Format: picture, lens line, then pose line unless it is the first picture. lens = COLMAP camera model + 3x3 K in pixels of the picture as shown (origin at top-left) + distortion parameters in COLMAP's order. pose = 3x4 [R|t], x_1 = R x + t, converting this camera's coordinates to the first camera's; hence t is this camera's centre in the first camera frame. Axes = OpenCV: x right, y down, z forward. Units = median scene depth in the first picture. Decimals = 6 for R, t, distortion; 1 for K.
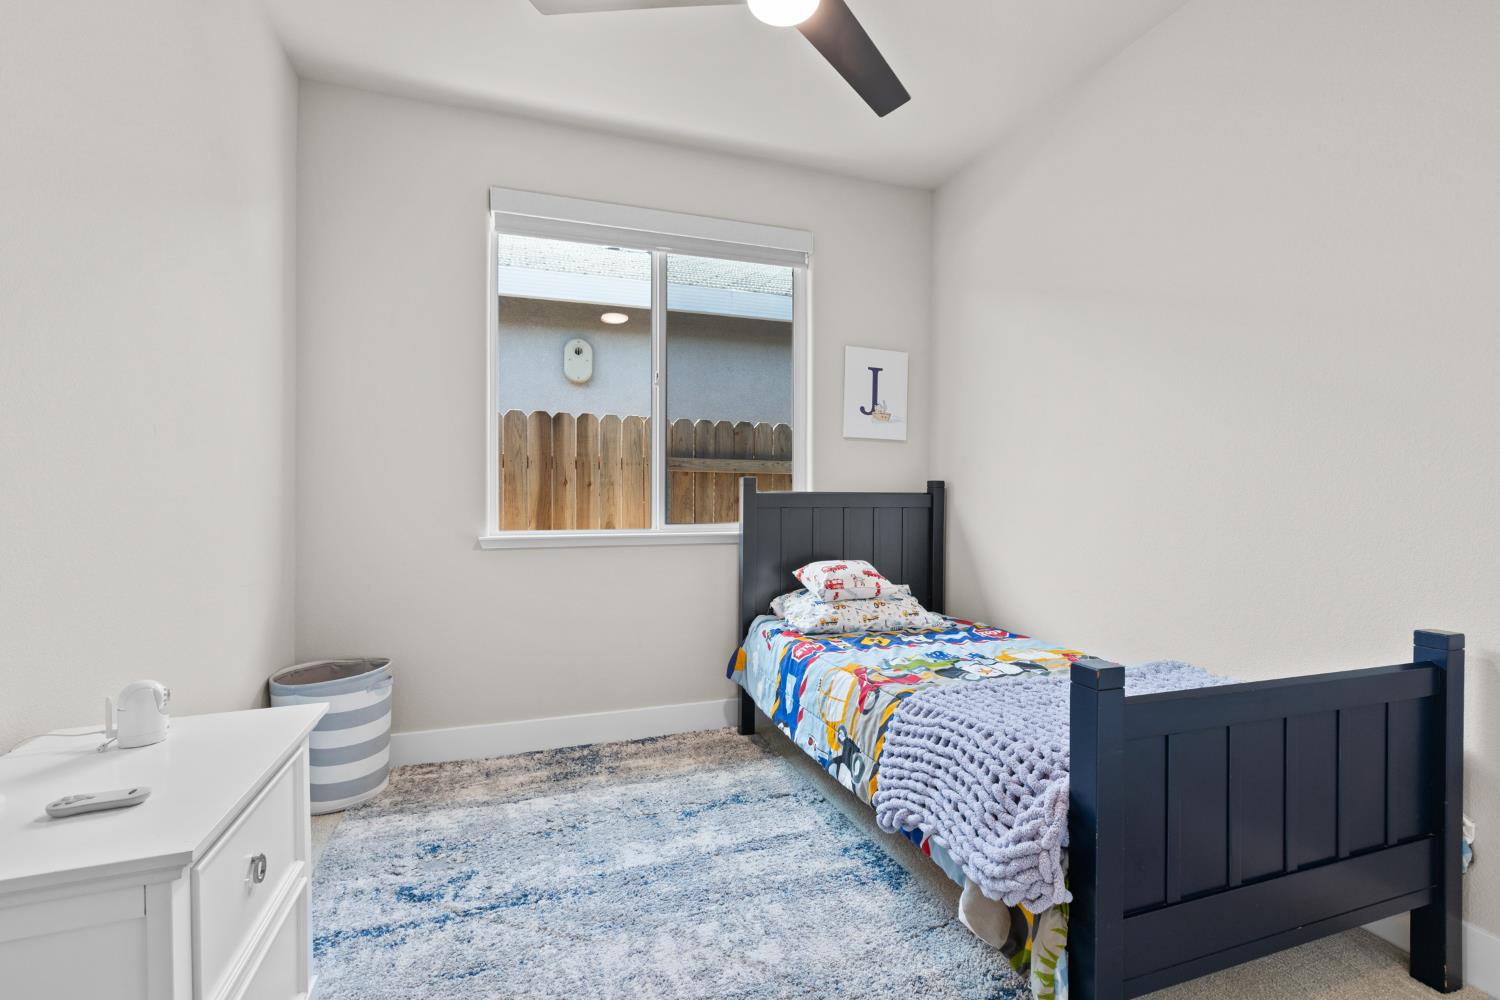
lens RADIAL K [[672.6, 0, 751.8], [0, 672.6, 497.6], [0, 0, 1]] dist [0.005412, -0.000930]
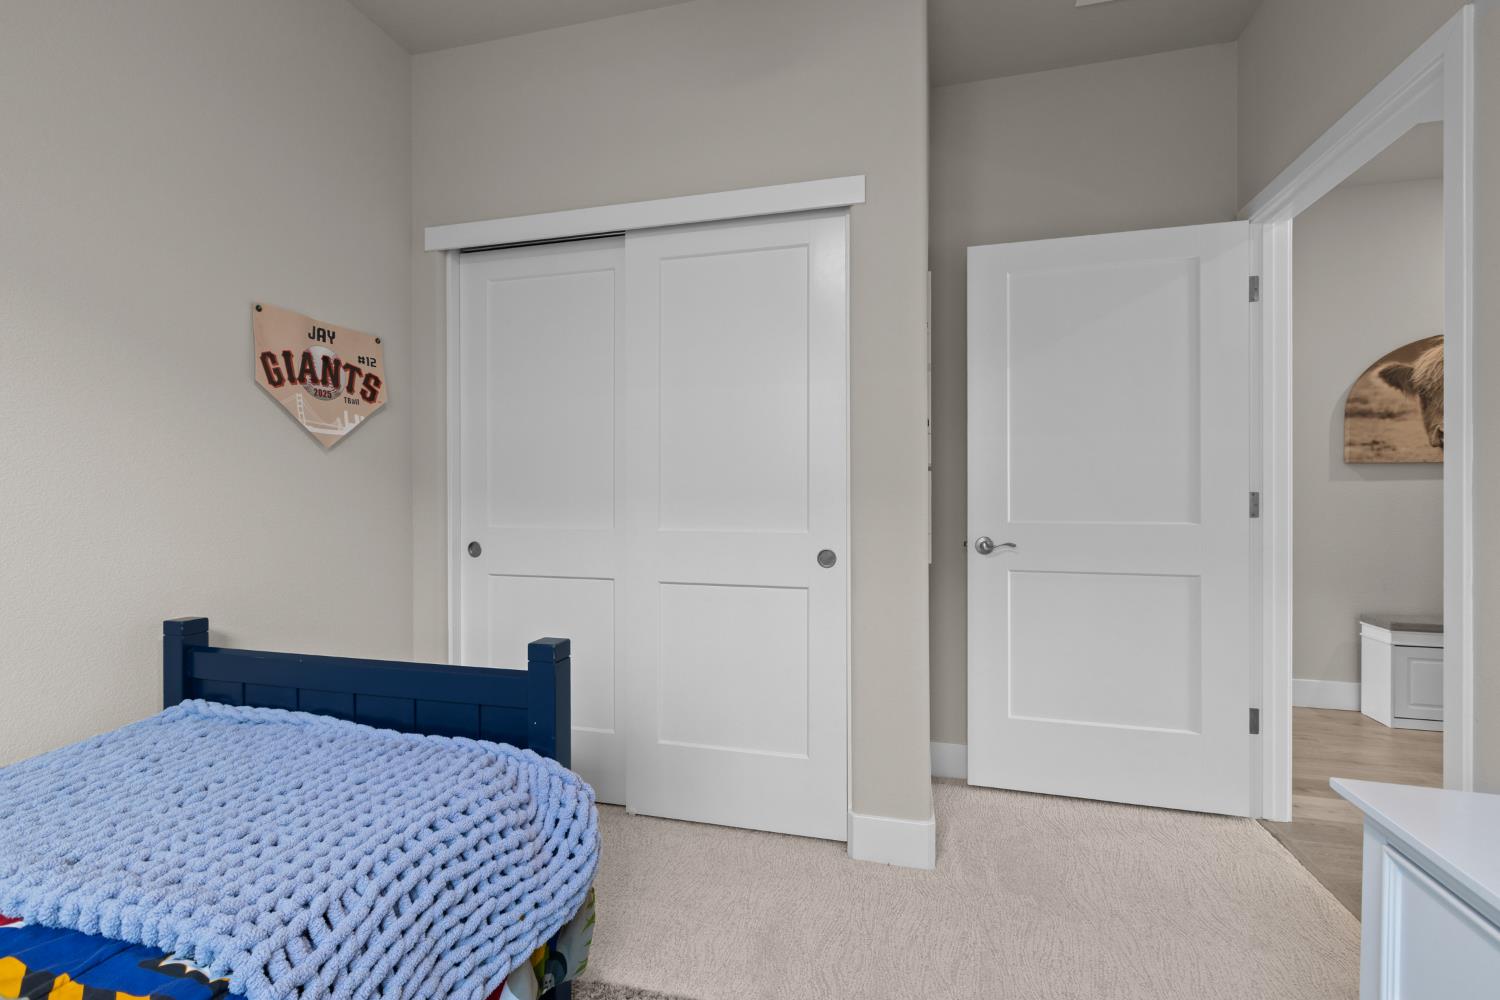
lens RADIAL K [[672.6, 0, 751.6], [0, 672.6, 495.3], [0, 0, 1]] dist [0.005412, -0.000930]
pose [[-0.834335, -0.004347, 0.551240, -0.311491], [0.004987, 0.999868, 0.015432, -0.007091], [-0.551235, 0.015625, -0.834204, 1.354849]]
